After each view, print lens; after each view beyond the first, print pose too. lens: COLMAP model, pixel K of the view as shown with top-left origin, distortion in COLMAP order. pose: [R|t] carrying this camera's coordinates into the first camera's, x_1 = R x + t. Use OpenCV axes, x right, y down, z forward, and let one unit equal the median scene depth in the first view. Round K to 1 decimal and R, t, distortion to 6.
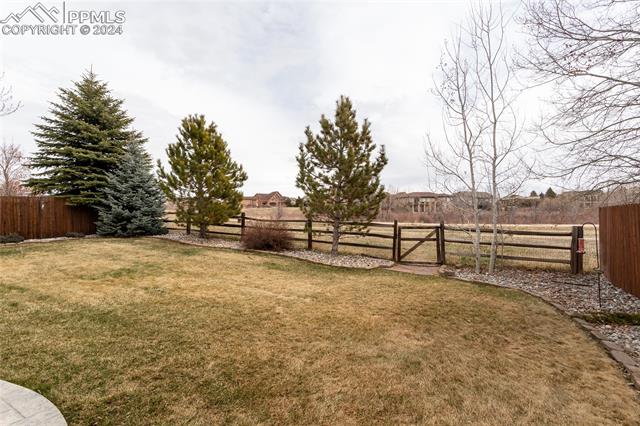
lens RADIAL K [[305.1, 0, 320.0], [0, 305.1, 213.0], [0, 0, 1]] dist [-0.000044, -0.000013]
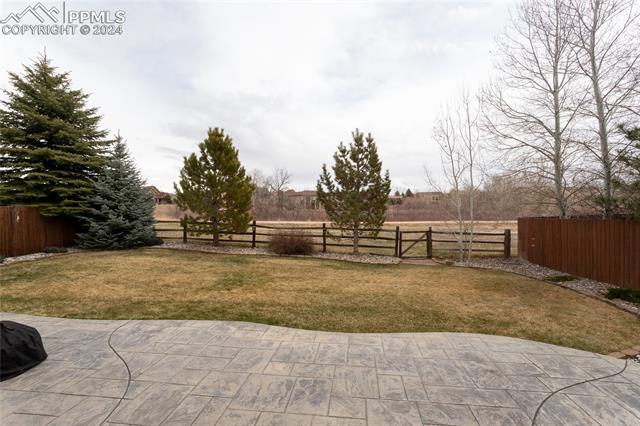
lens RADIAL K [[305.1, 0, 320.0], [0, 305.1, 213.0], [0, 0, 1]] dist [-0.000044, -0.000013]
pose [[0.927184, -0.008717, 0.374505, -0.530284], [0.003525, 0.999888, 0.014547, -0.053507], [-0.374590, -0.012167, 0.927111, -0.112100]]
